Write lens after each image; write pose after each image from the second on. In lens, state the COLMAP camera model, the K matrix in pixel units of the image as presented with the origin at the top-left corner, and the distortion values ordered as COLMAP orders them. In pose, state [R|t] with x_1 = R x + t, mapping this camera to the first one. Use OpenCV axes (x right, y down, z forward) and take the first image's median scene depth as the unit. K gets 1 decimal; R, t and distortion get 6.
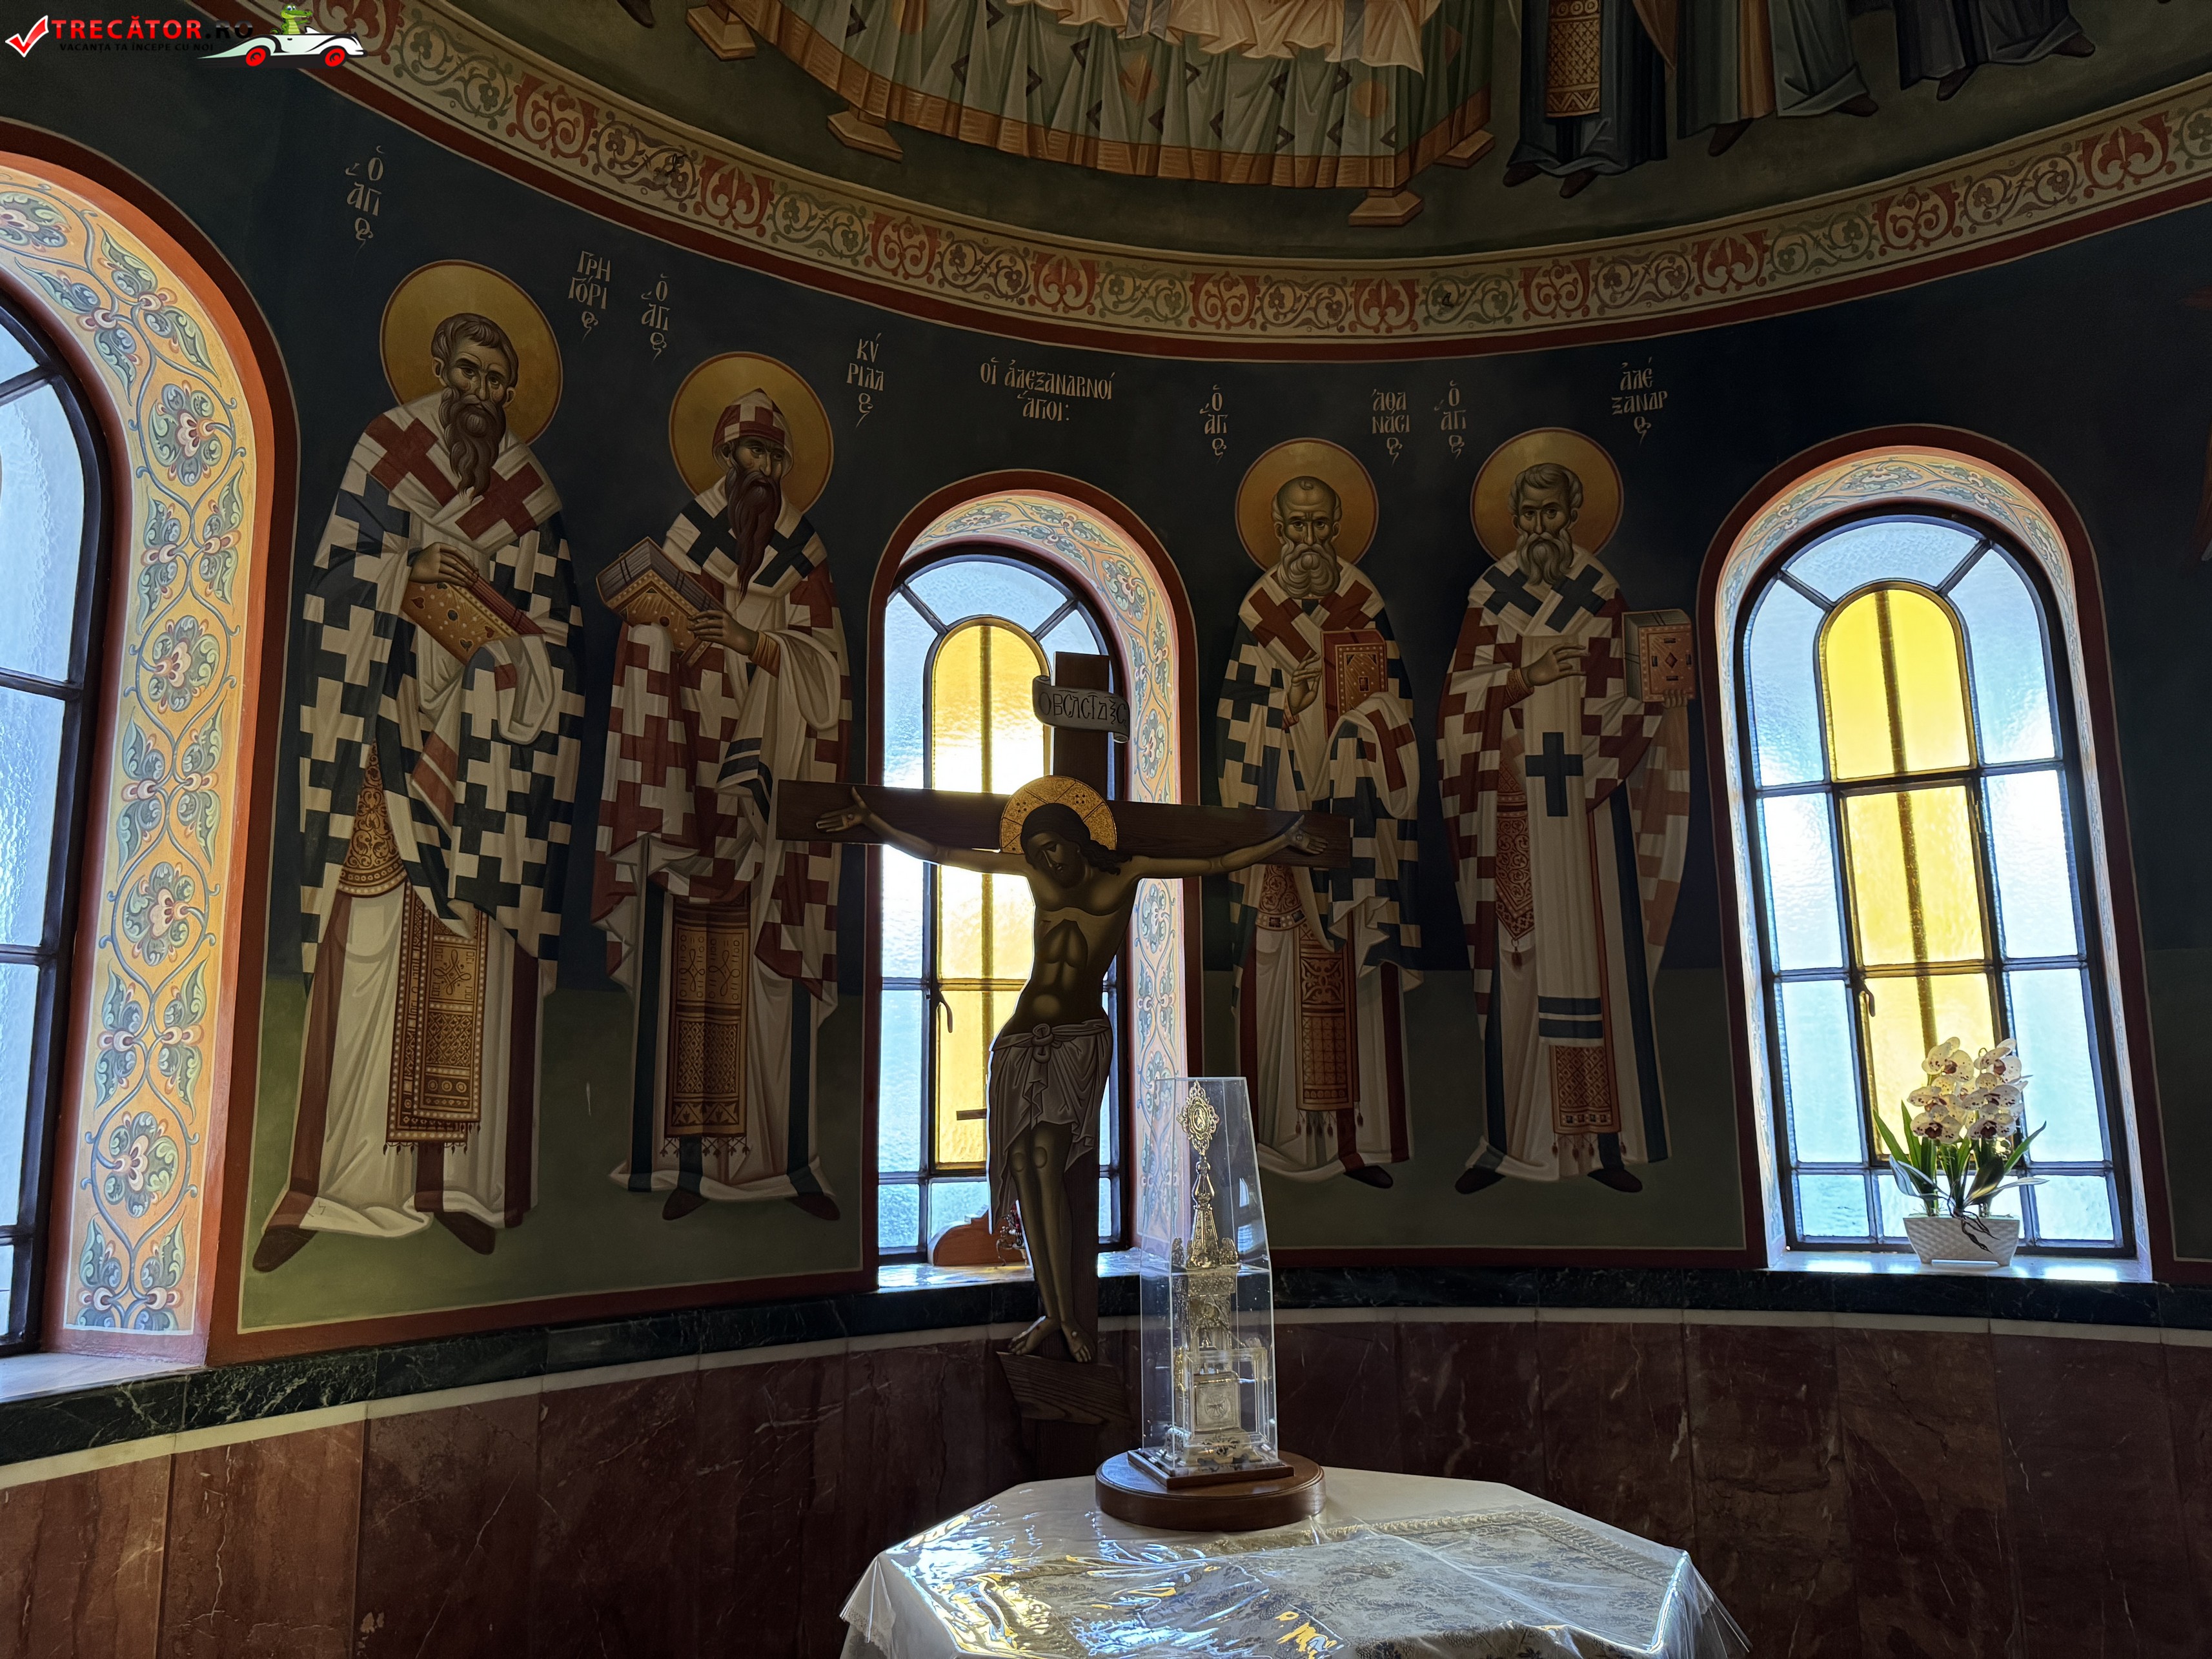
lens RADIAL K [[1546.6, 0, 1096.7], [0, 1546.6, 836.8], [0, 0, 1]] dist [0.184510, -0.397635]
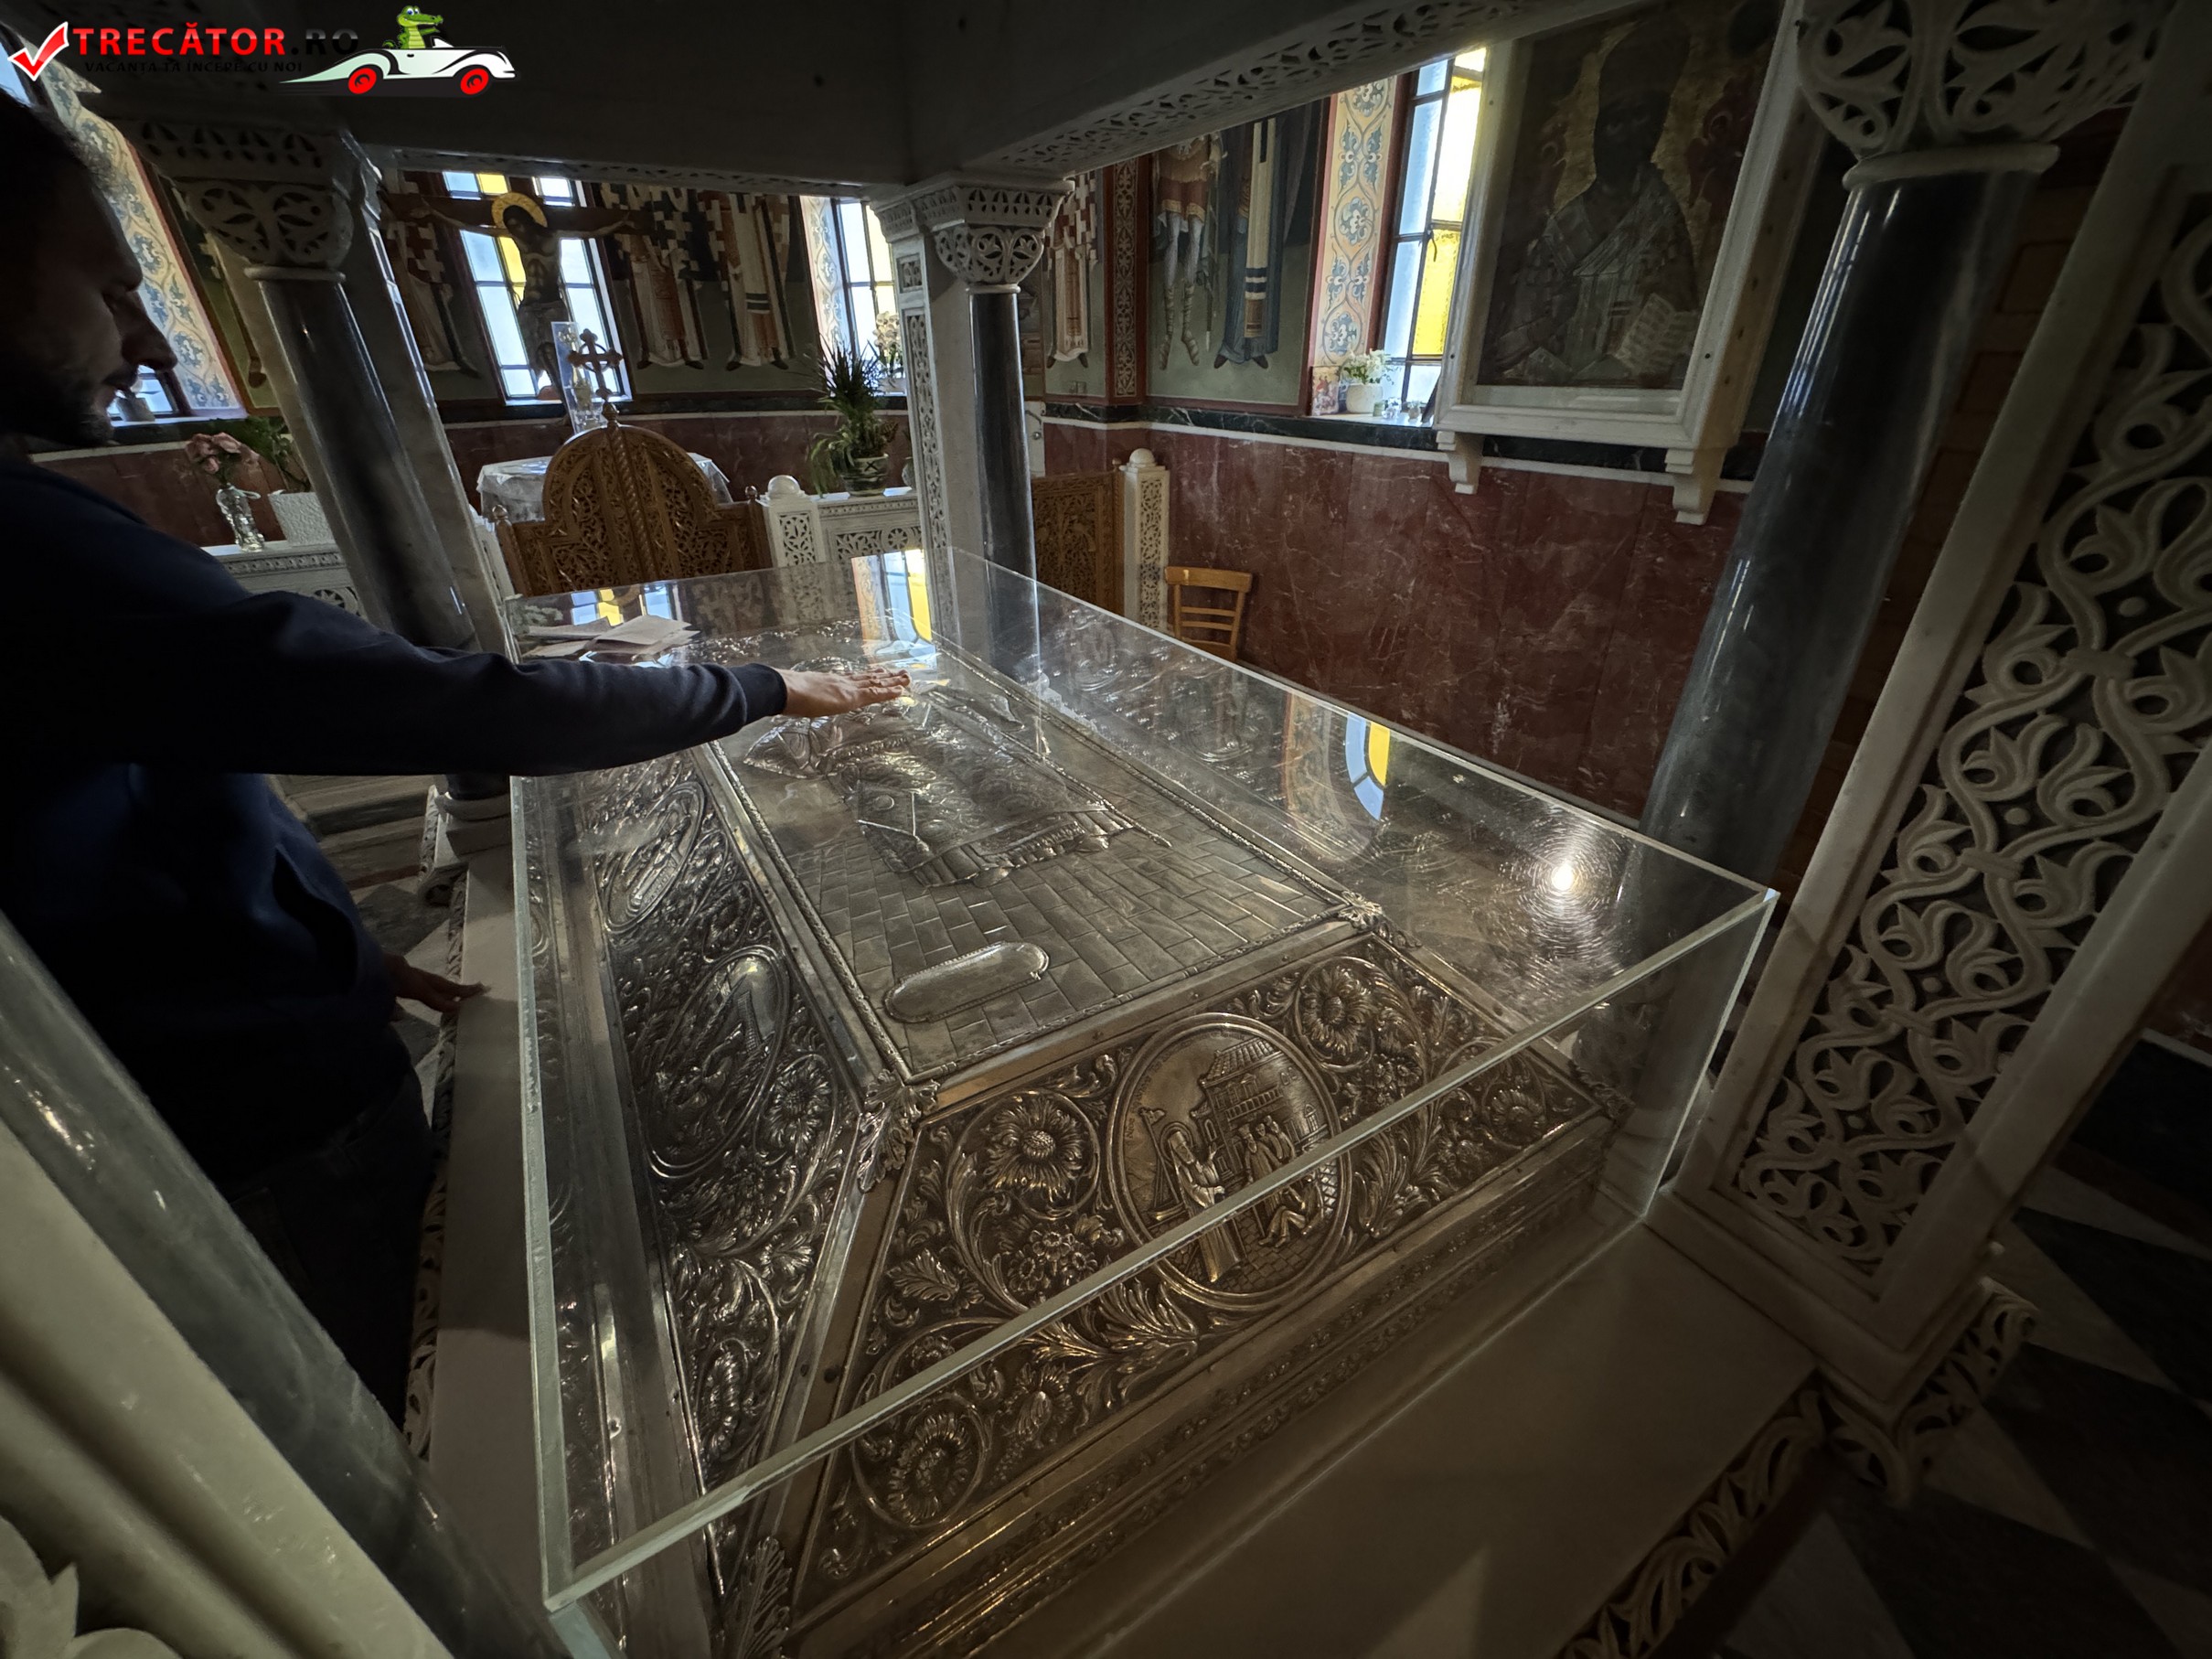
lens RADIAL K [[880.5, 0, 1103.9], [0, 880.5, 823.5], [0, 0, 1]] dist [-0.000091, -0.000175]
pose [[0.977223, -0.099000, 0.187707, 0.551677], [-0.035053, 0.797065, 0.602876, -0.117969], [-0.209299, -0.595724, 0.775440, -0.956112]]
